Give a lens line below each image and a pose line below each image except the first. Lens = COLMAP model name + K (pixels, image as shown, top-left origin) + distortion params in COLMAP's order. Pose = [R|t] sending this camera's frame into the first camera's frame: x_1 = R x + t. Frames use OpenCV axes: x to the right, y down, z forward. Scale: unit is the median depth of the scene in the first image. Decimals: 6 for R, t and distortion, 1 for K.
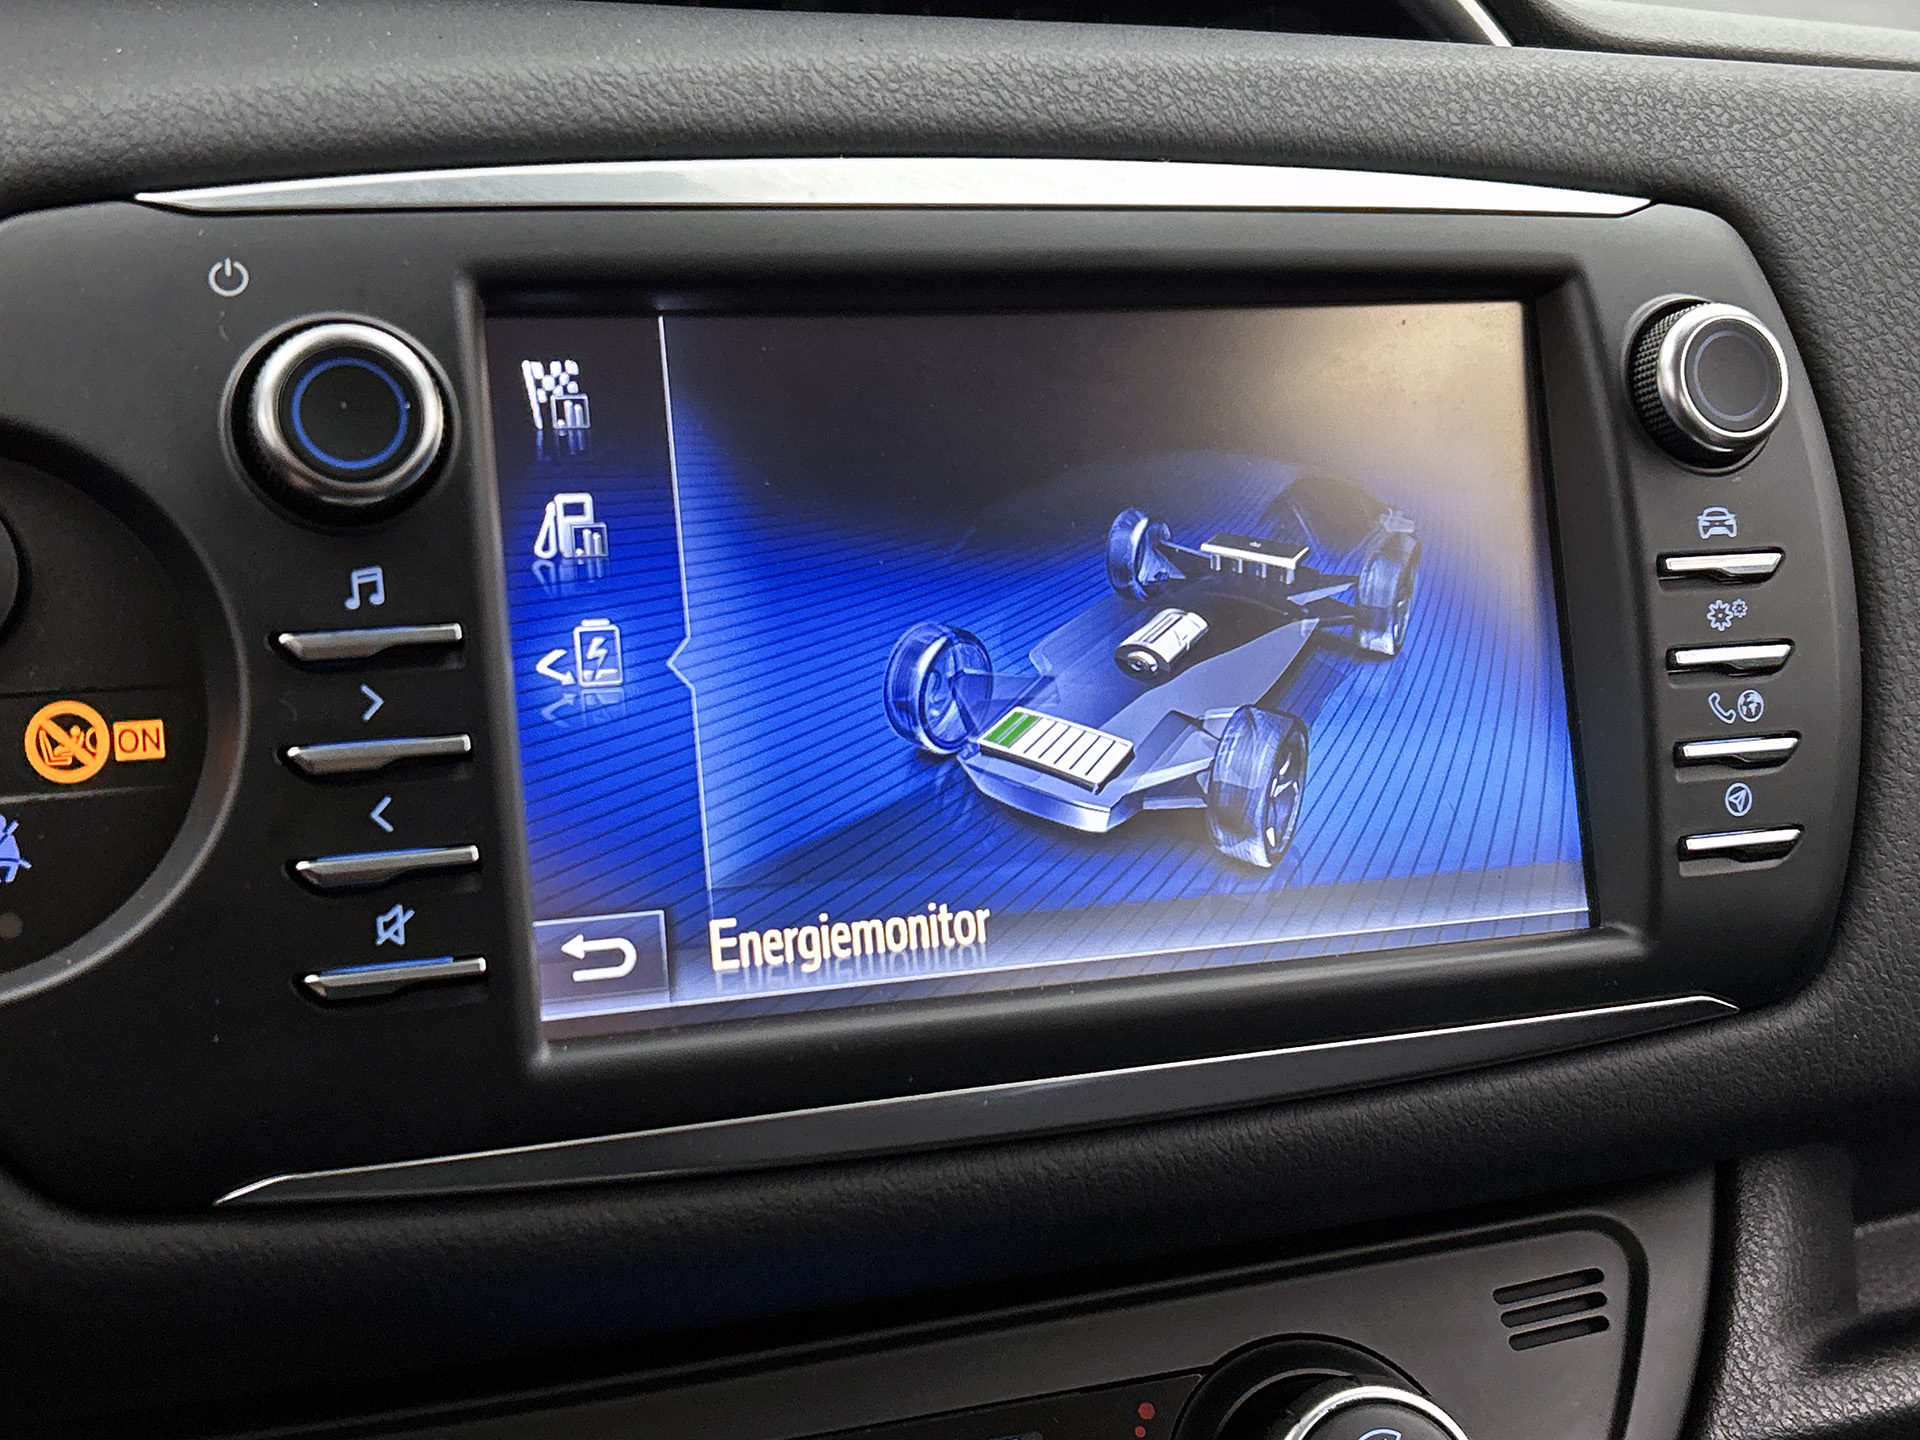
lens RADIAL K [[2503.4, 0, 956.5], [0, 2503.4, 746.2], [0, 0, 1]] dist [0.047923, 0.000000]
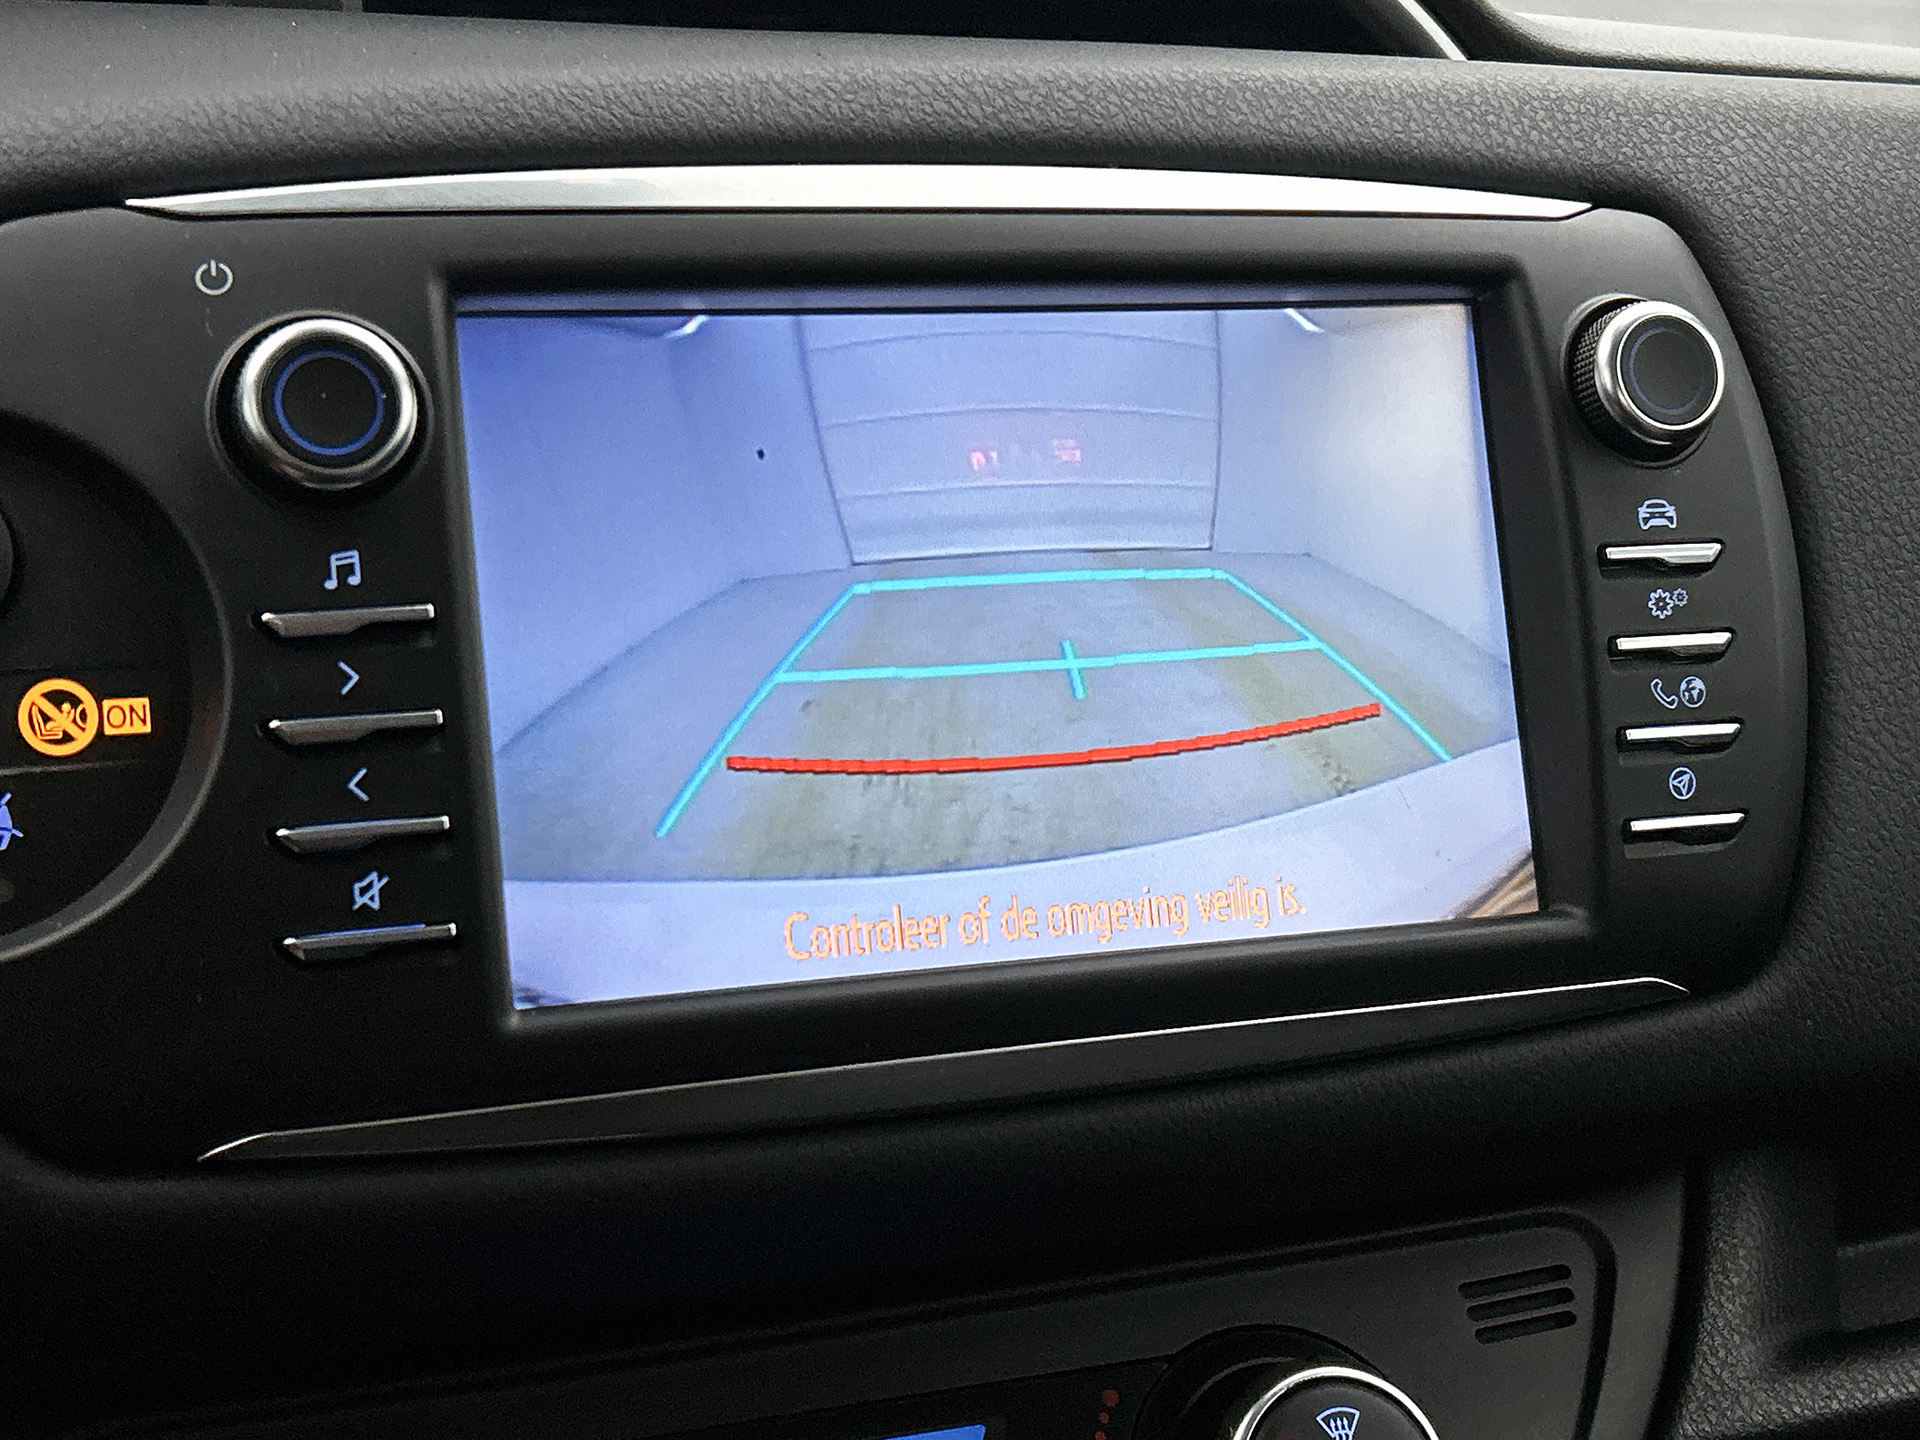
lens RADIAL K [[2726.0, 0, 950.6], [0, 2726.0, 728.9], [0, 0, 1]] dist [0.072083, 0.000000]
pose [[0.999959, -0.006741, -0.006012, 0.021132], [0.006480, 0.999076, -0.042480, 0.045616], [0.006293, 0.042439, 0.999079, -0.117392]]
